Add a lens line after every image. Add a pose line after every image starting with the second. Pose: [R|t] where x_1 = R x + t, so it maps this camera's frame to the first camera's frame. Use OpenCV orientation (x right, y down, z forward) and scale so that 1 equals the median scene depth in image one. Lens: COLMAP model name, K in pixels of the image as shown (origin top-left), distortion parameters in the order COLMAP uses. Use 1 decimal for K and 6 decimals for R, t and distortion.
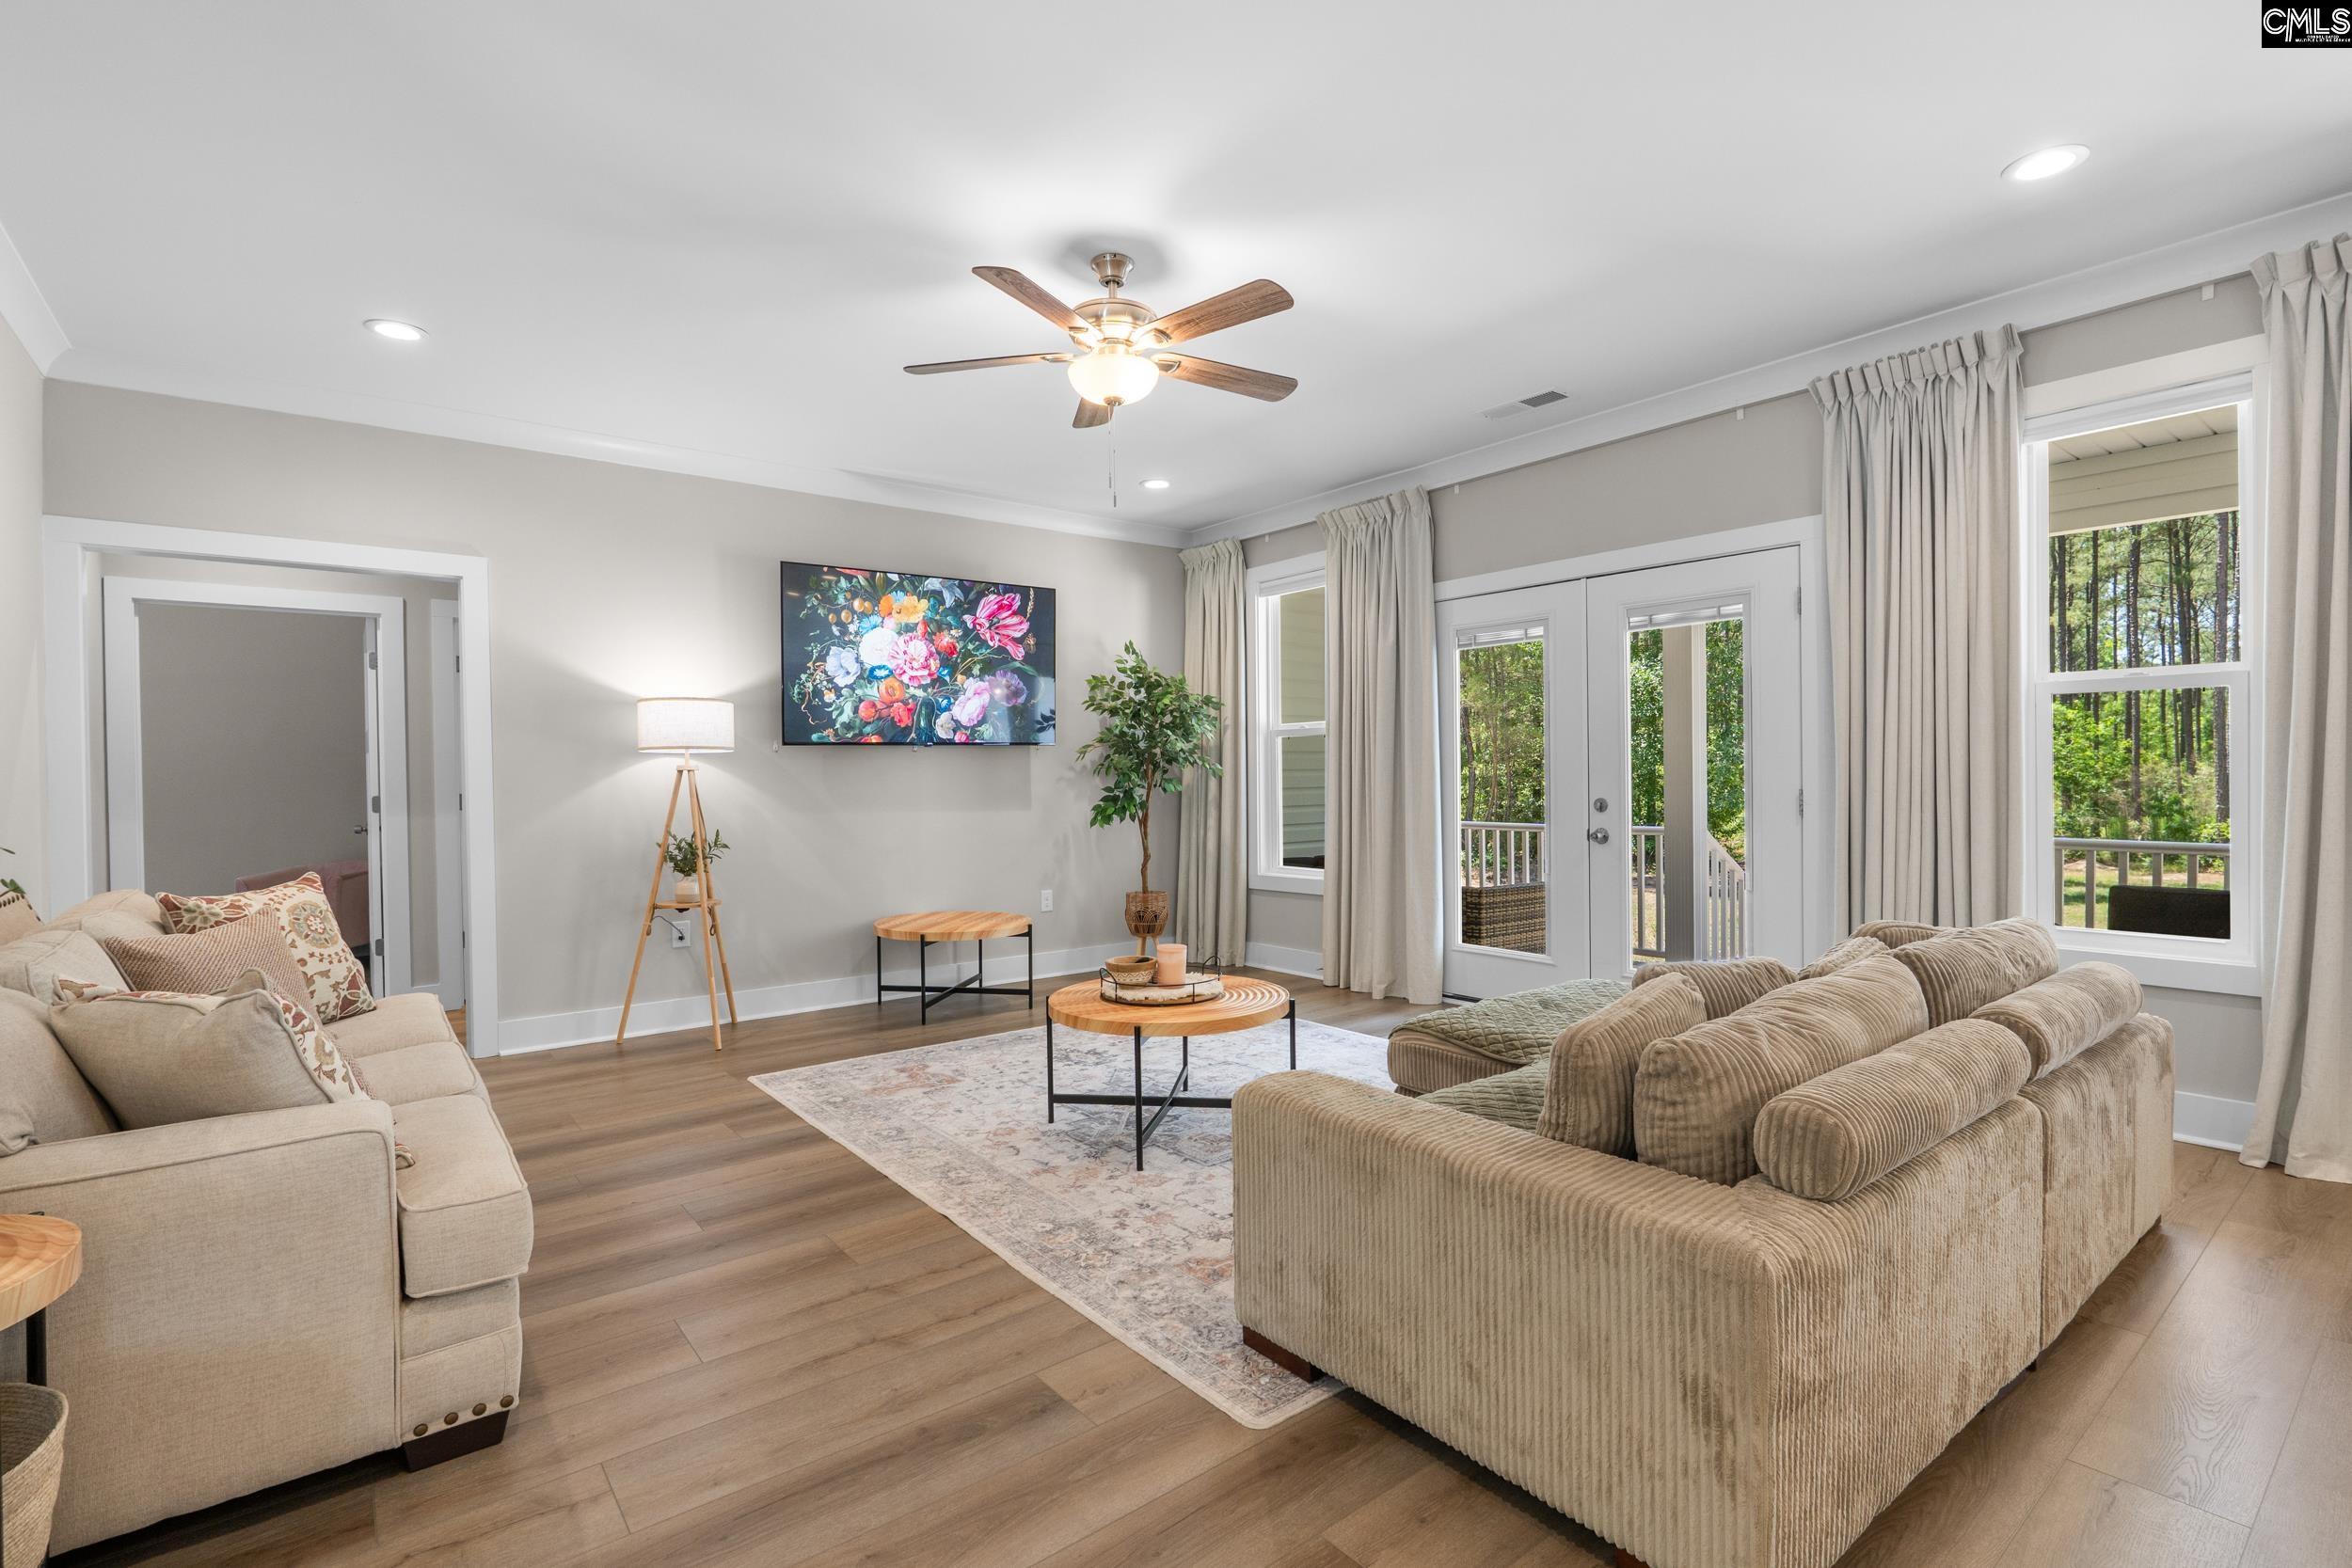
lens RADIAL K [[1075.2, 0, 1176.0], [0, 1075.2, 784.0], [0, 0, 1]] dist [-0.009020, -0.000166]
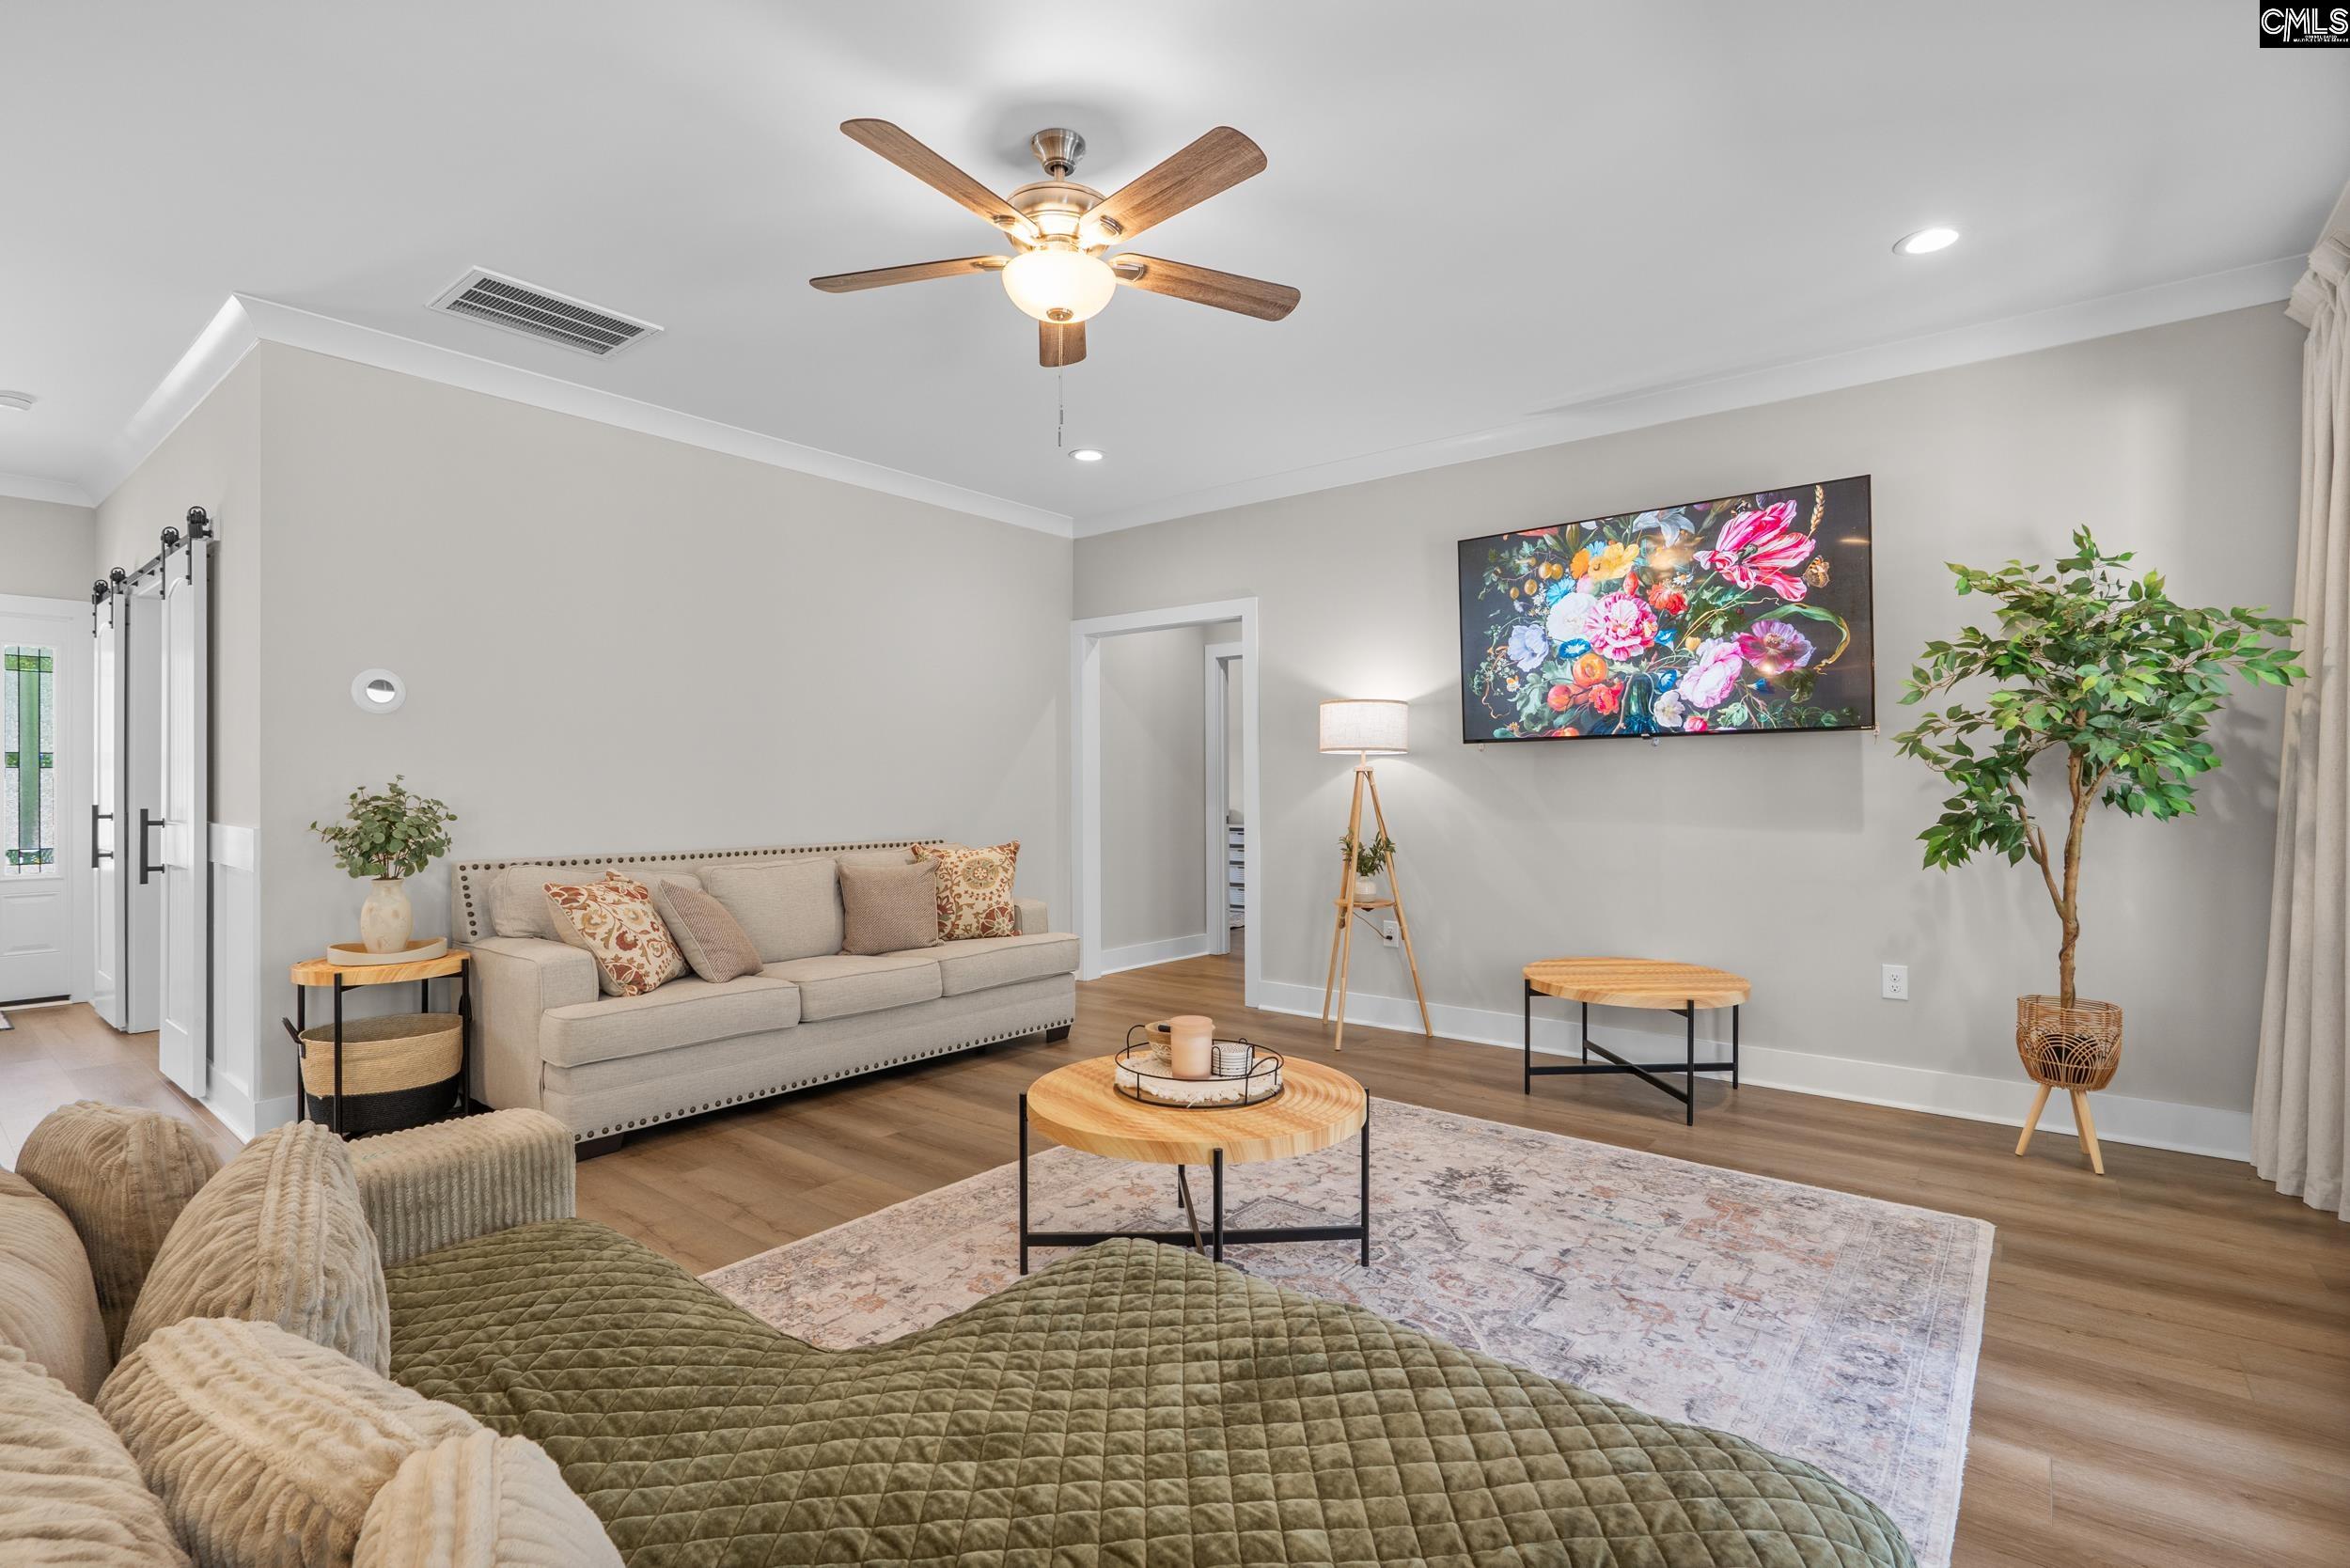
lens RADIAL K [[1074.4, 0, 1175.0], [0, 1074.4, 784.0], [0, 0, 1]] dist [-0.009020, -0.000166]
pose [[0.232296, 0.010520, -0.972588, 0.433607], [-0.008984, 0.999922, 0.008670, -0.007137], [0.972604, 0.006724, 0.232372, 0.522617]]
